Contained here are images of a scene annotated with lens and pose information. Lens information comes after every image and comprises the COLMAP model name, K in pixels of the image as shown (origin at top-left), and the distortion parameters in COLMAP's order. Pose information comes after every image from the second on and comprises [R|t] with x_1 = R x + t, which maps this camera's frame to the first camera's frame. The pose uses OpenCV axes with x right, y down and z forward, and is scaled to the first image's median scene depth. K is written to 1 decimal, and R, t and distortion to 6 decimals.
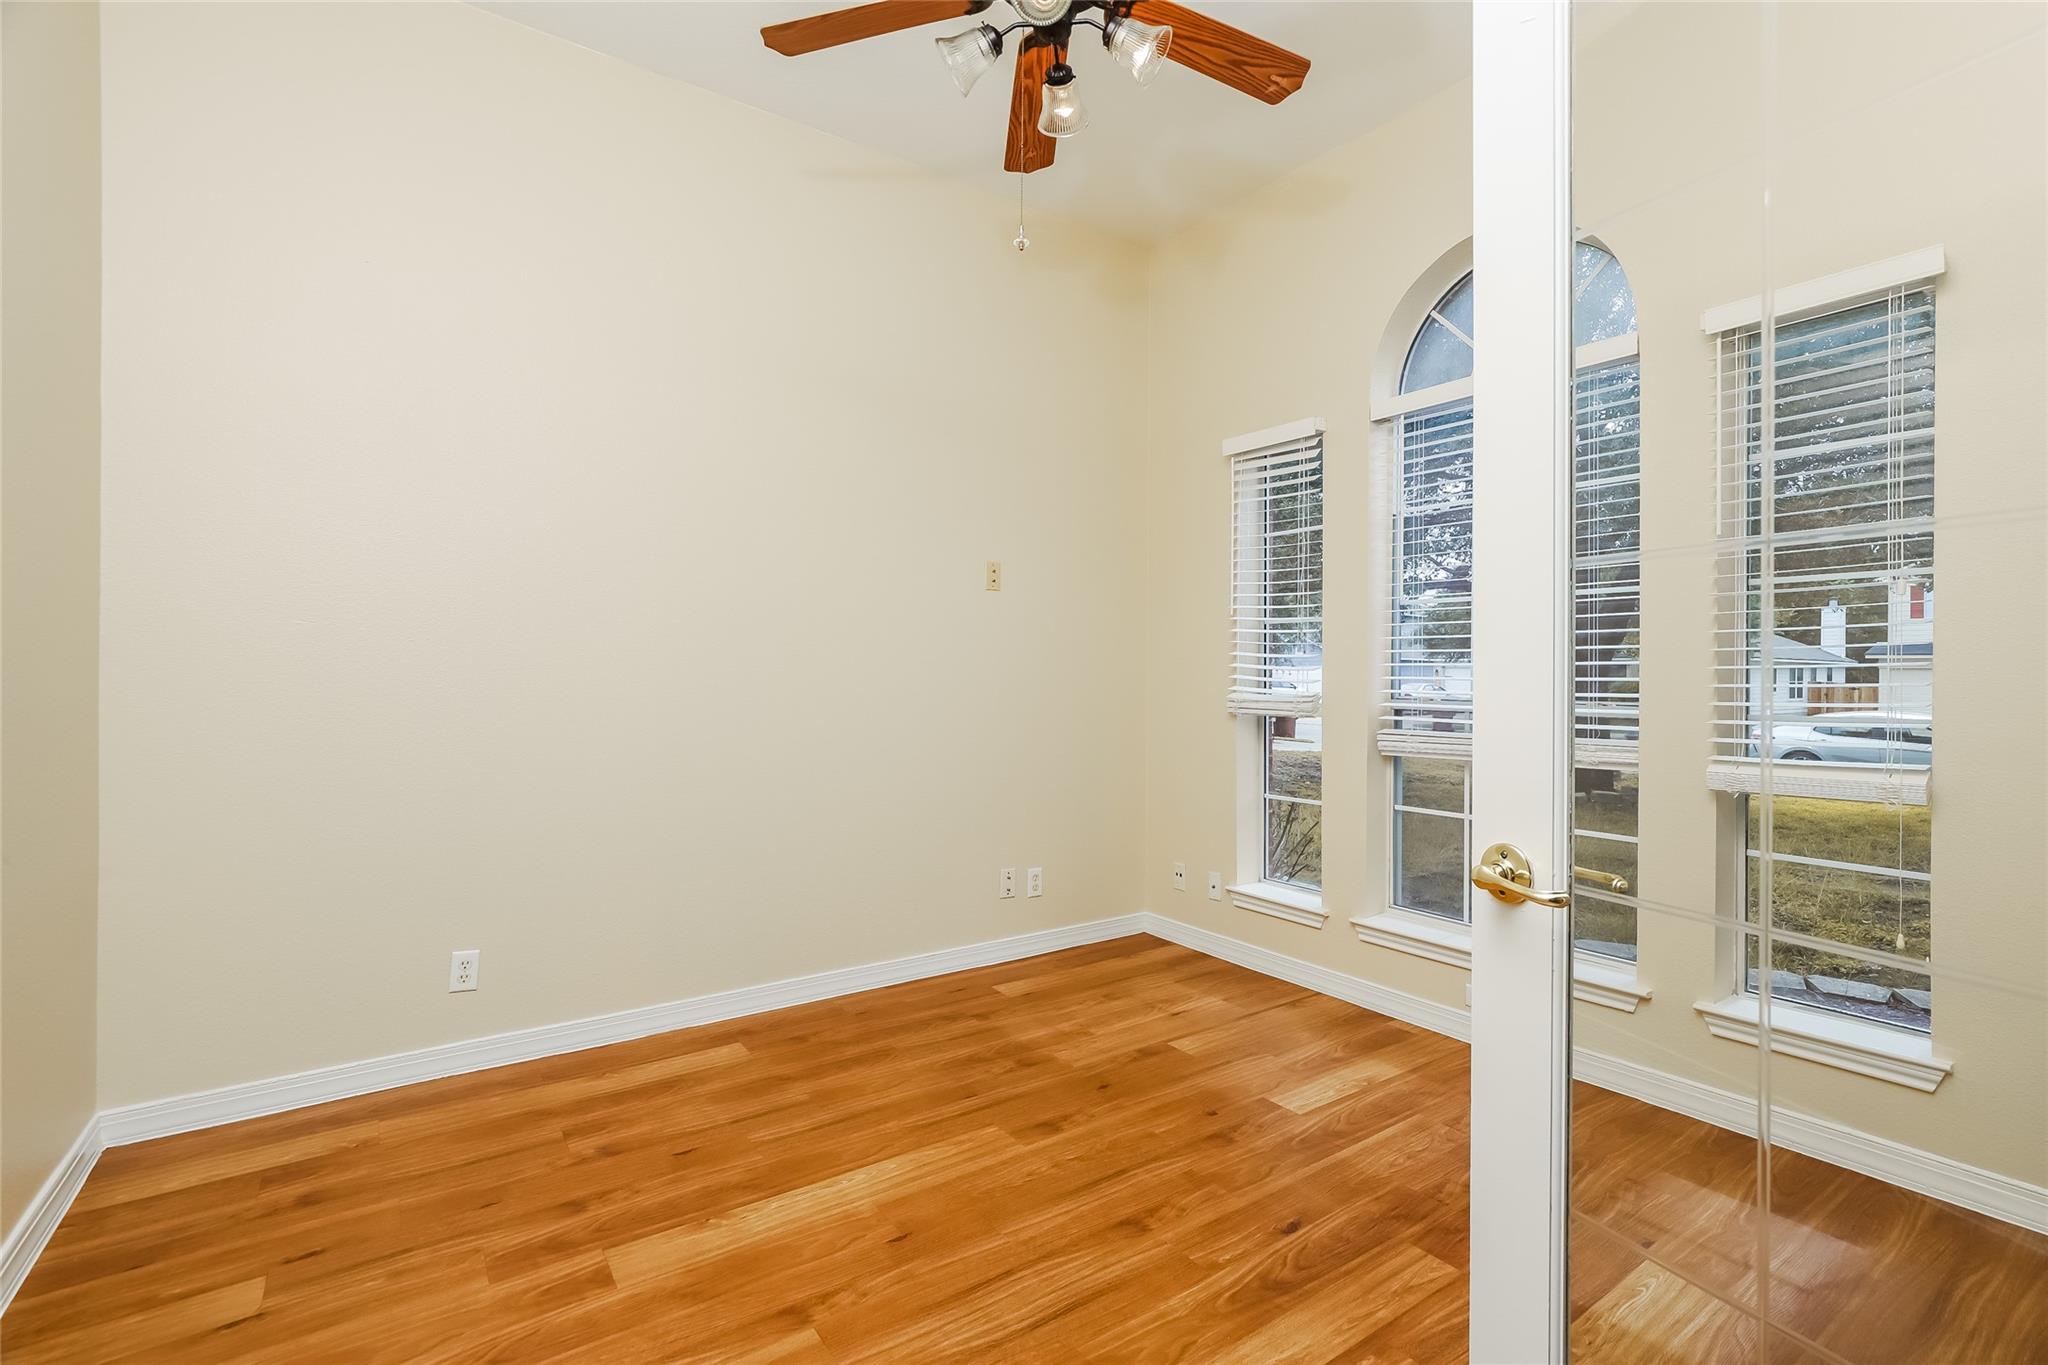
lens RADIAL K [[946.8, 0, 1063.8], [0, 946.8, 670.0], [0, 0, 1]] dist [-0.000237, -0.000265]
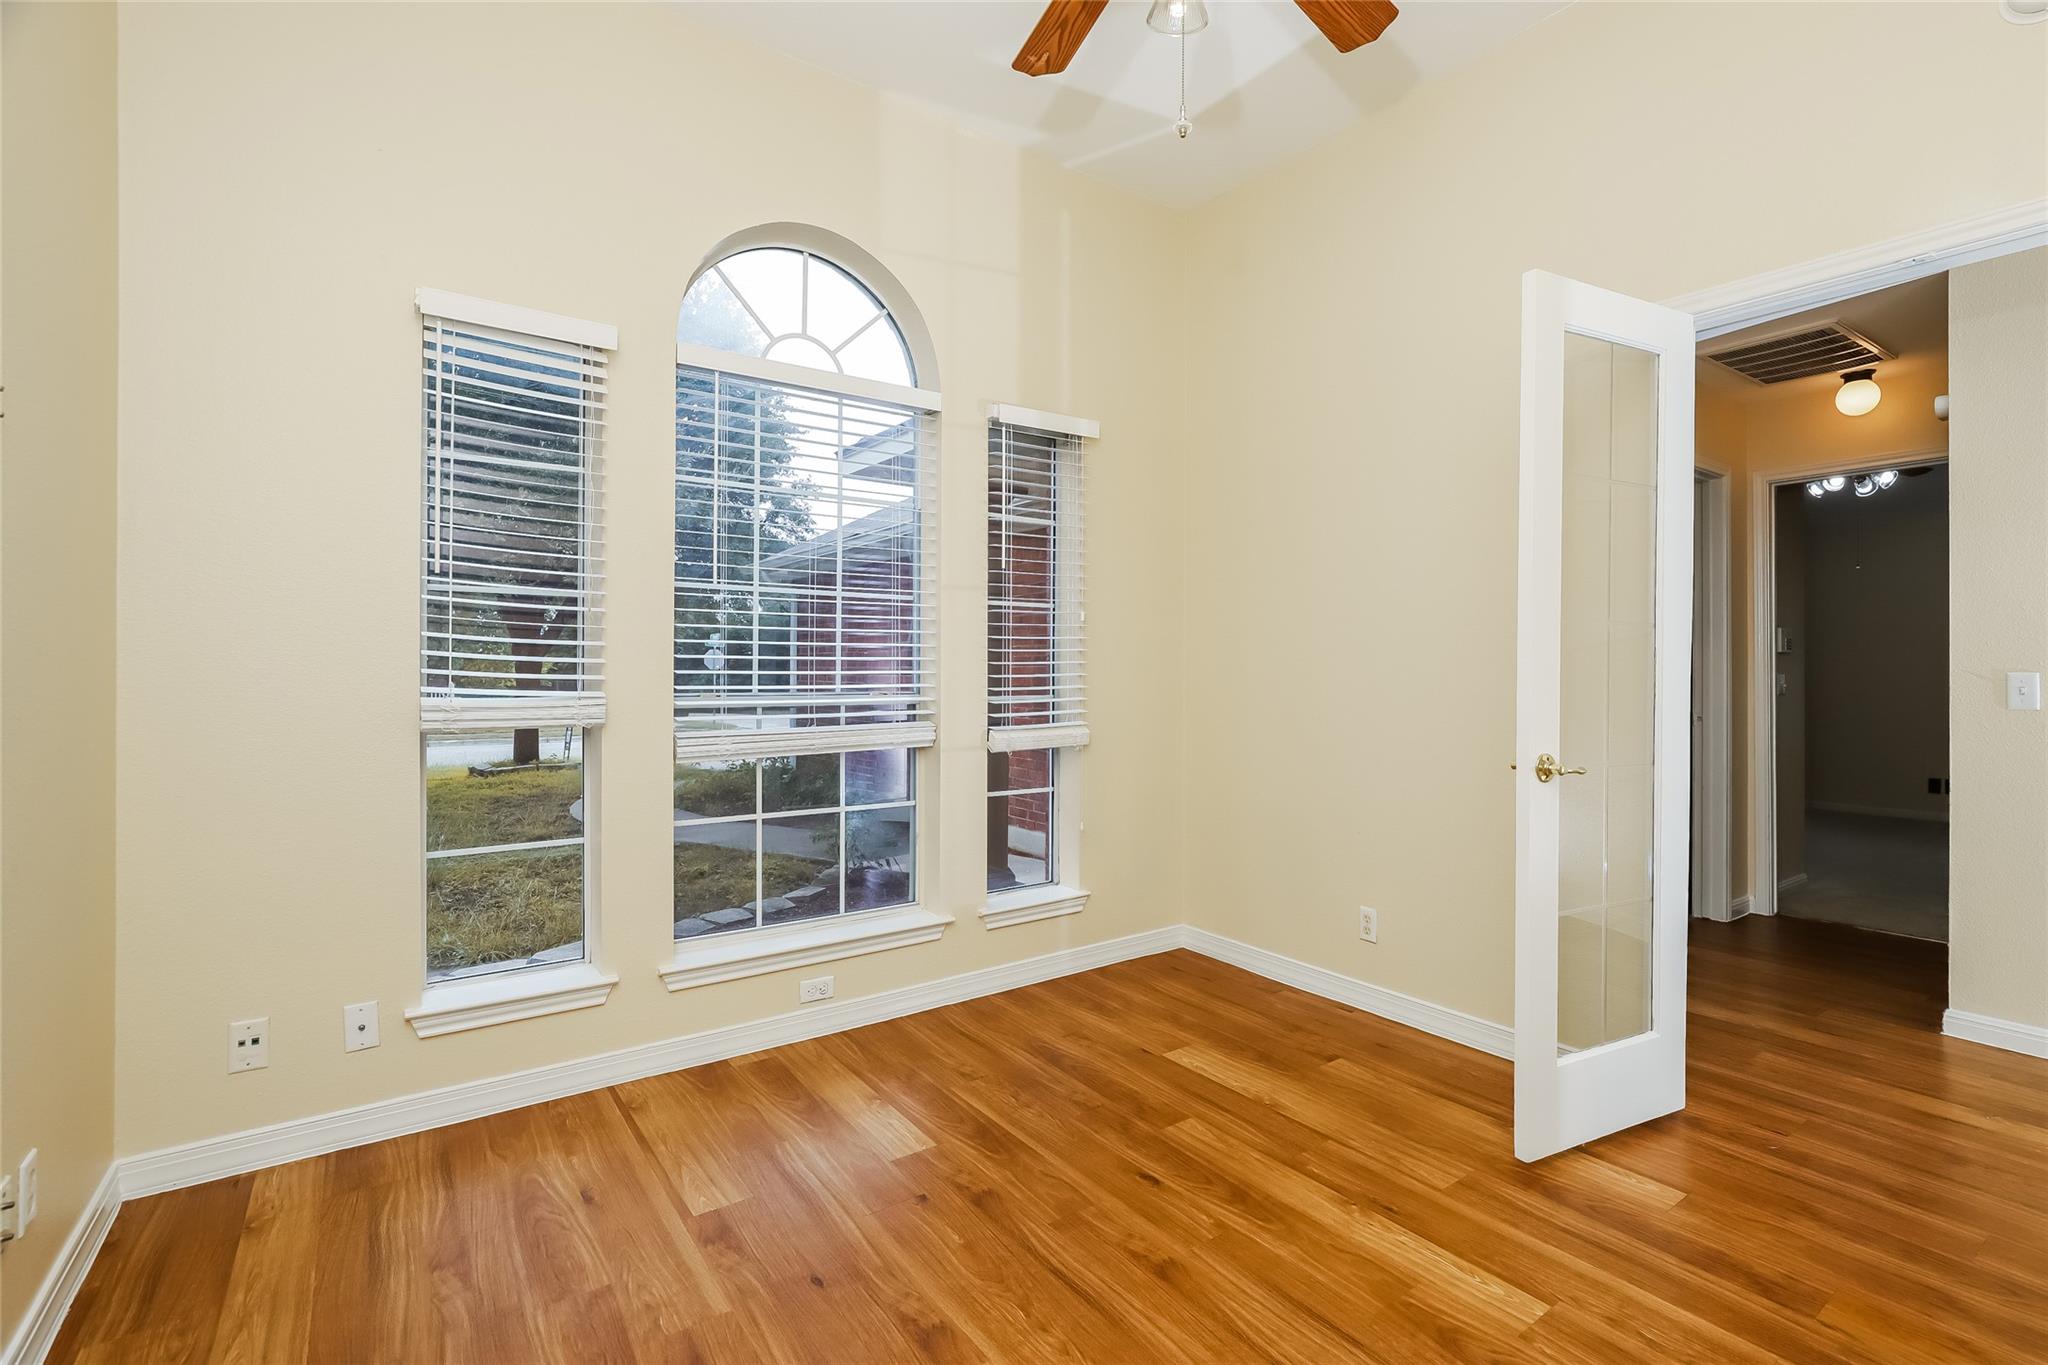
lens RADIAL K [[946.8, 0, 1063.8], [0, 946.8, 670.0], [0, 0, 1]] dist [-0.000237, -0.000265]
pose [[-0.016992, -0.004733, 0.999844, -0.593826], [-0.013578, 0.999898, 0.004502, -0.001817], [-0.999763, -0.013499, -0.017054, 0.786669]]
